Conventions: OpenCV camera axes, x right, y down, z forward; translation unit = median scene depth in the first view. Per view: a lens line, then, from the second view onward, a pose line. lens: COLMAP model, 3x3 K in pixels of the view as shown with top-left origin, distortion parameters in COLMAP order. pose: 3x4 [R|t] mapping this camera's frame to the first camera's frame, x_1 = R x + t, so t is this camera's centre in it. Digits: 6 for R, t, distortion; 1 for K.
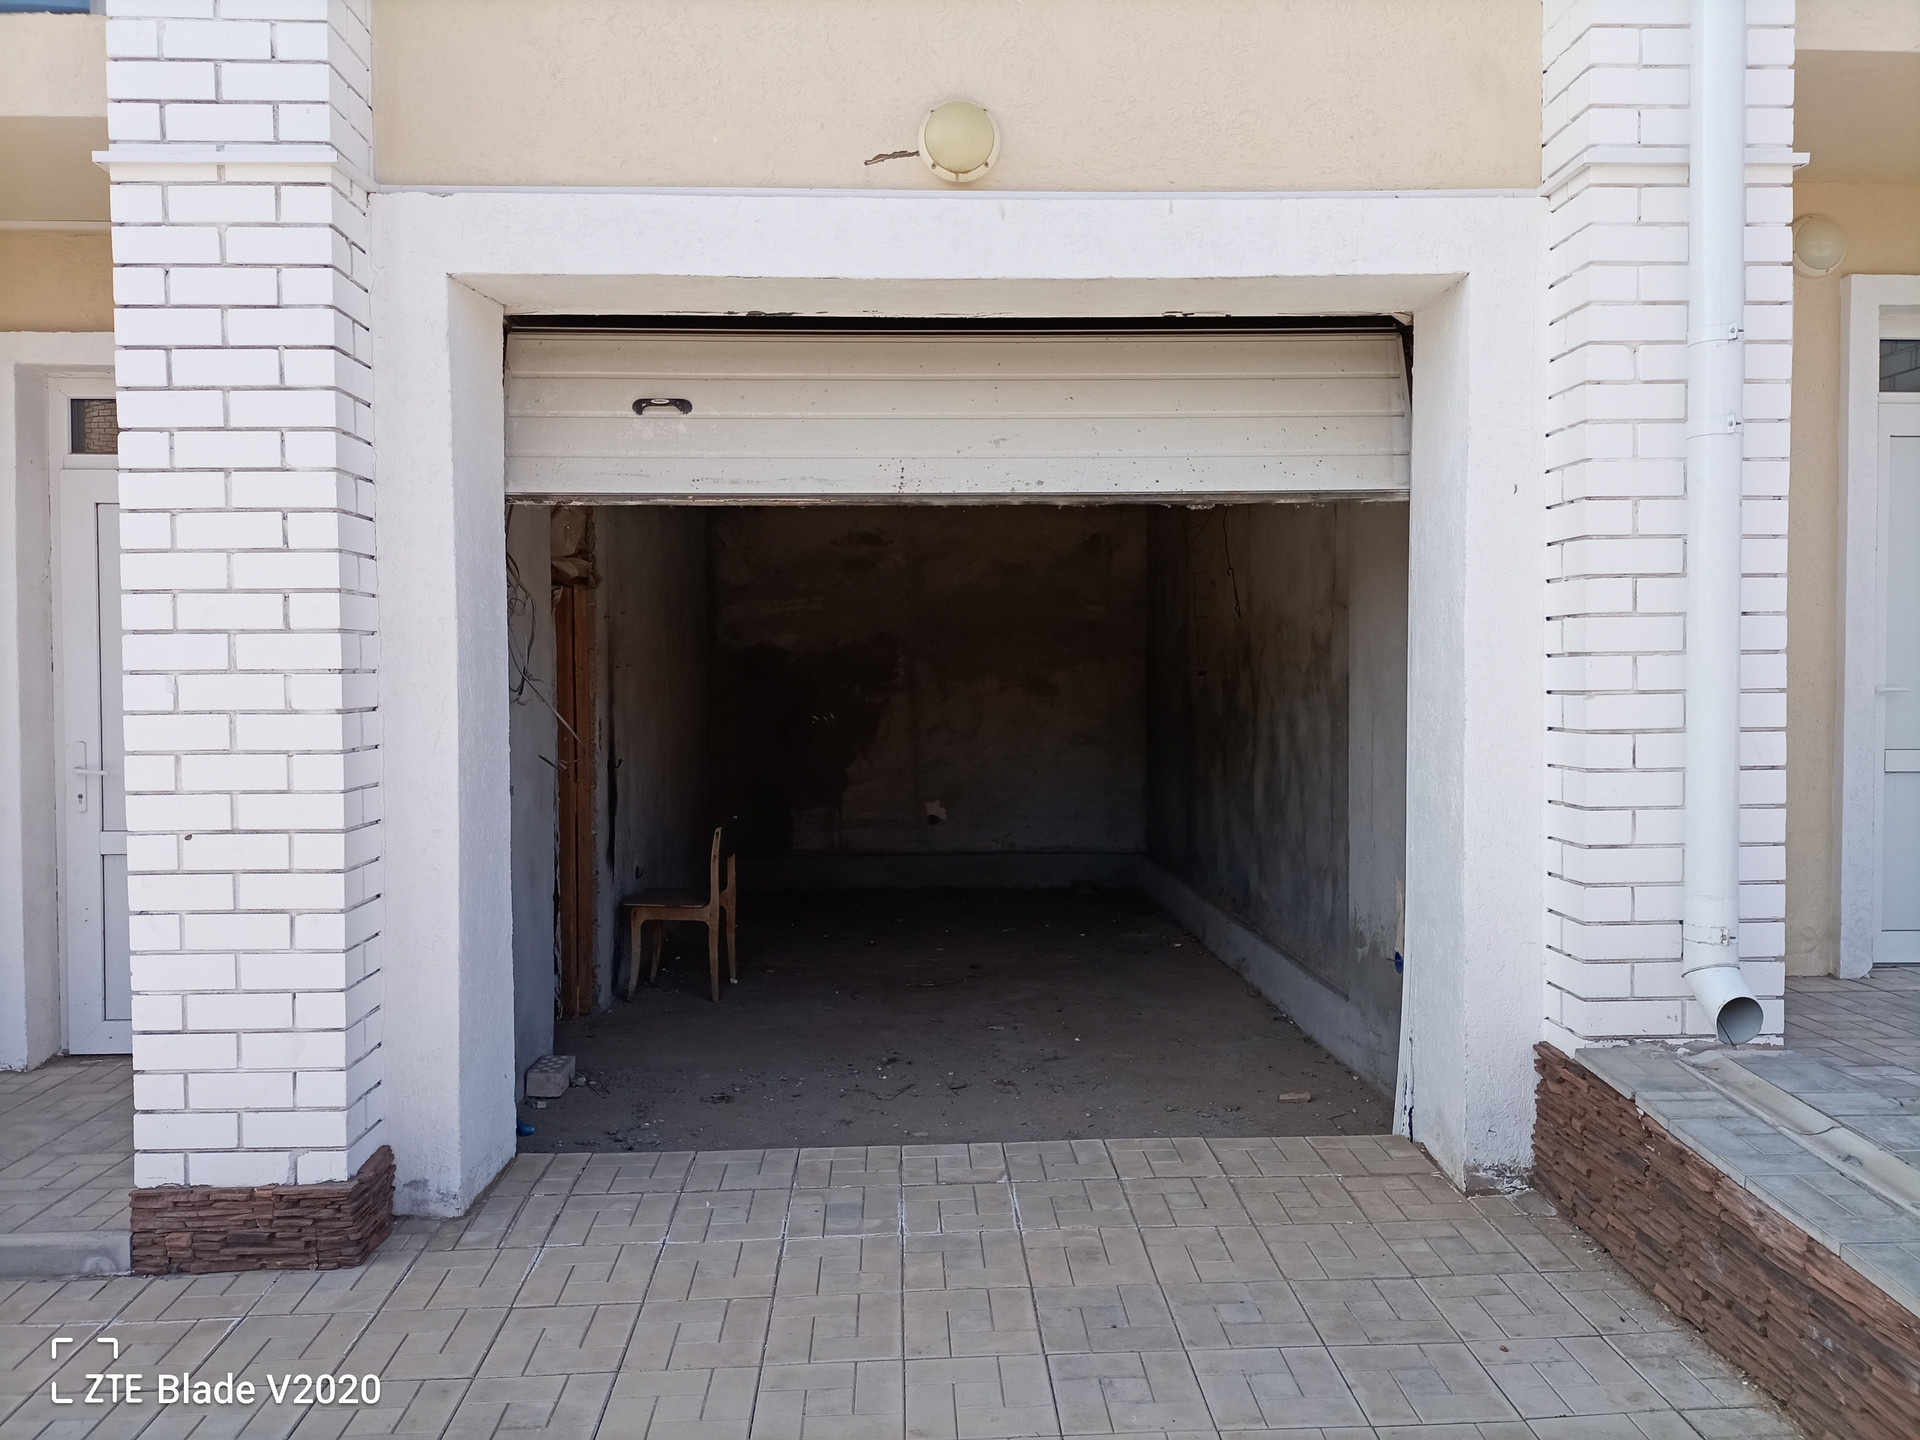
lens RADIAL K [[1478.9, 0, 964.3], [0, 1478.9, 714.8], [0, 0, 1]] dist [0.086073, -0.136097]
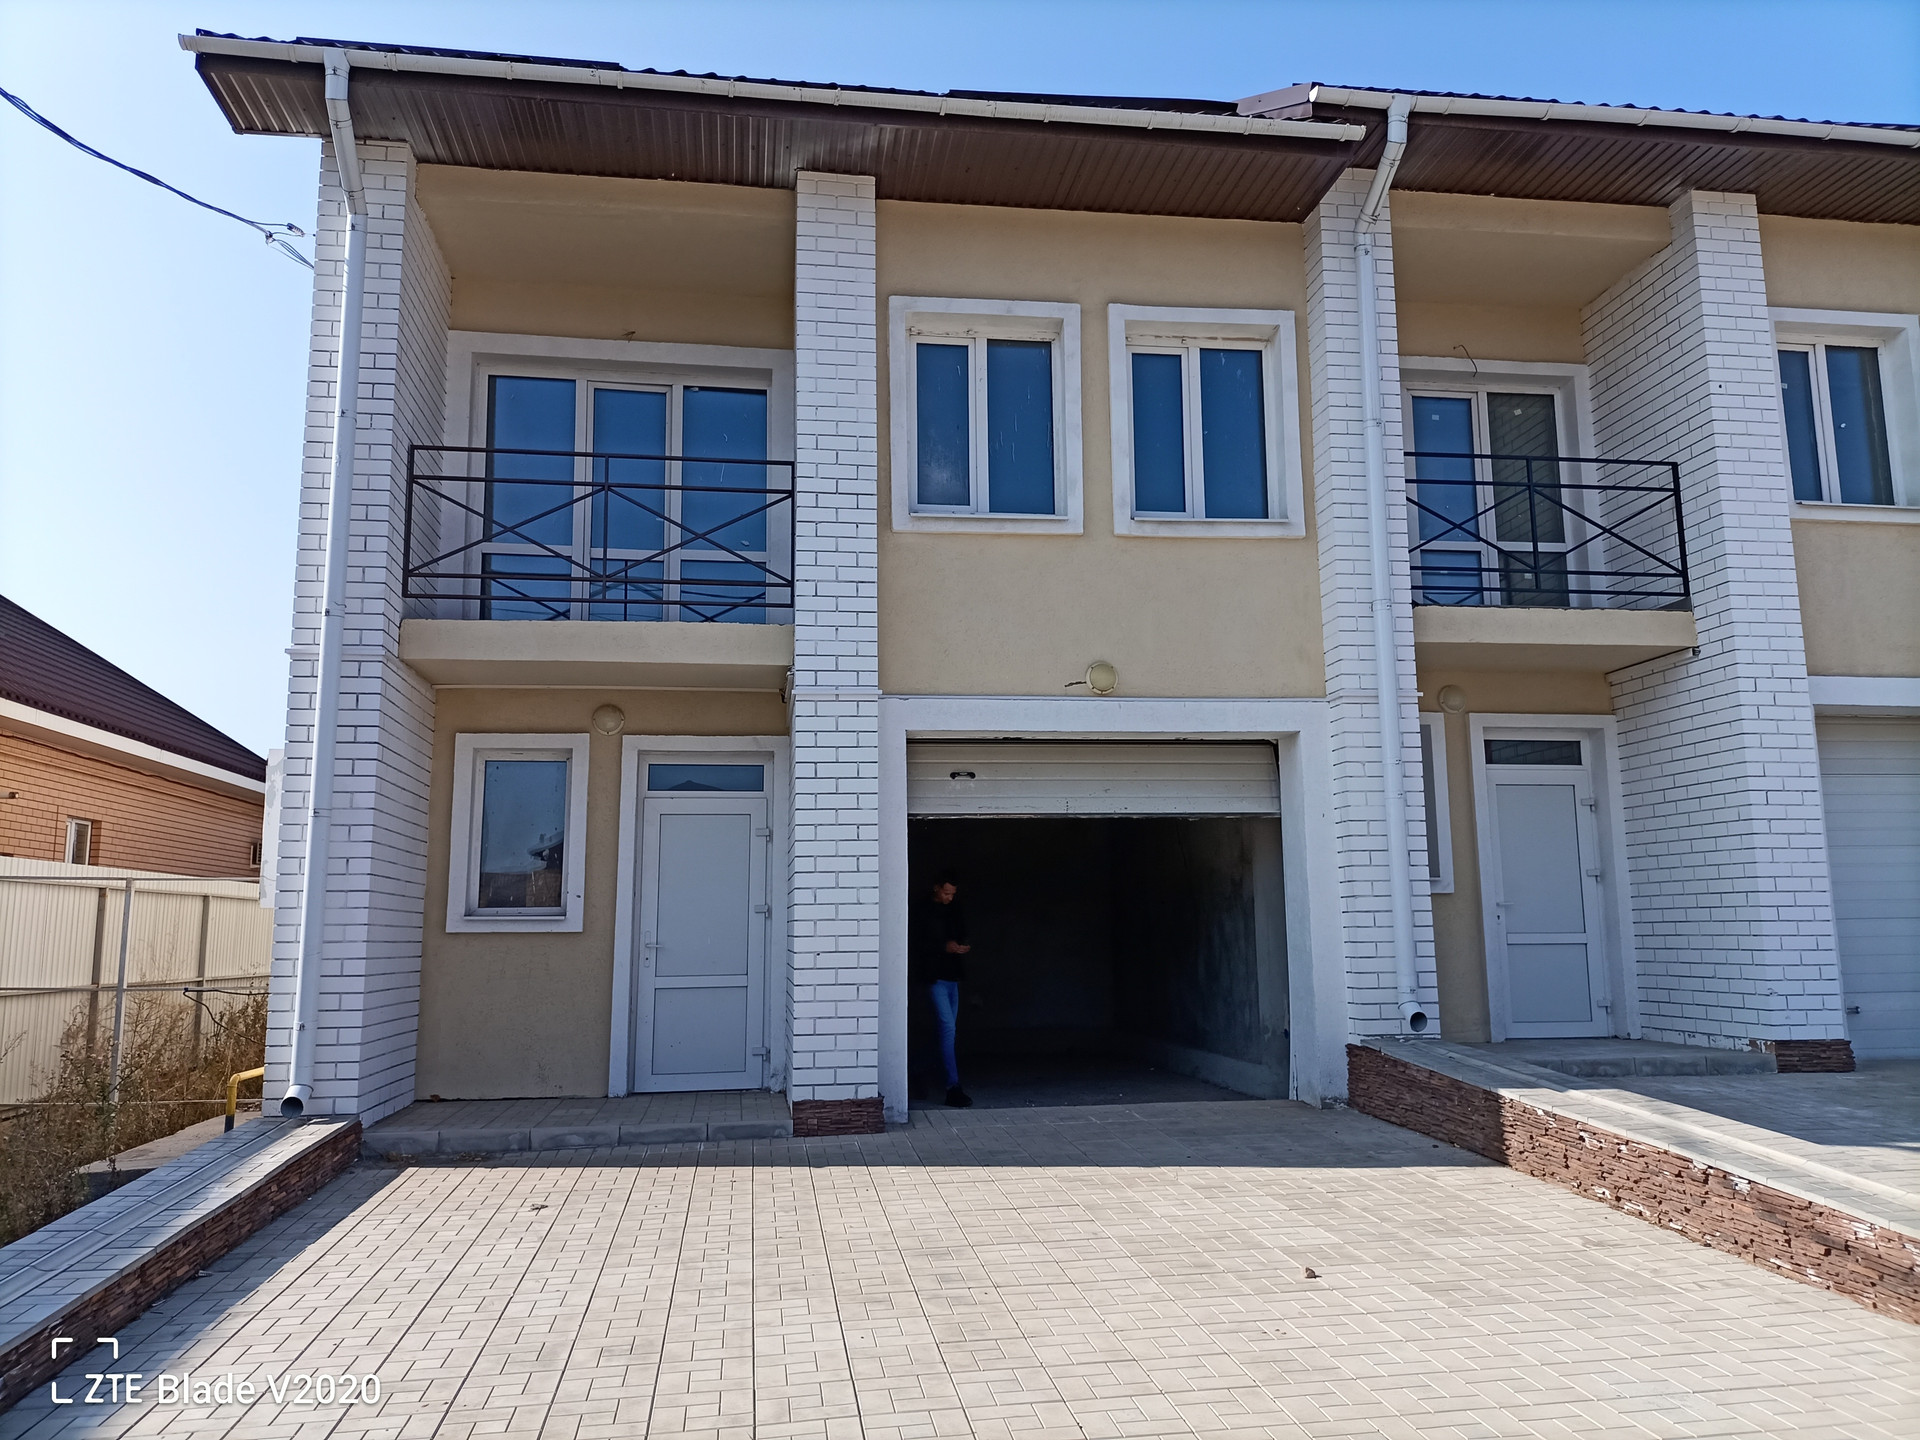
lens RADIAL K [[1448.4, 0, 965.6], [0, 1448.4, 683.4], [0, 0, 1]] dist [0.095278, -0.180340]
pose [[0.995437, 0.010350, 0.094856, -0.472510], [0.008770, 0.979969, -0.198959, 0.115124], [-0.095015, 0.198883, 0.975406, -1.398072]]
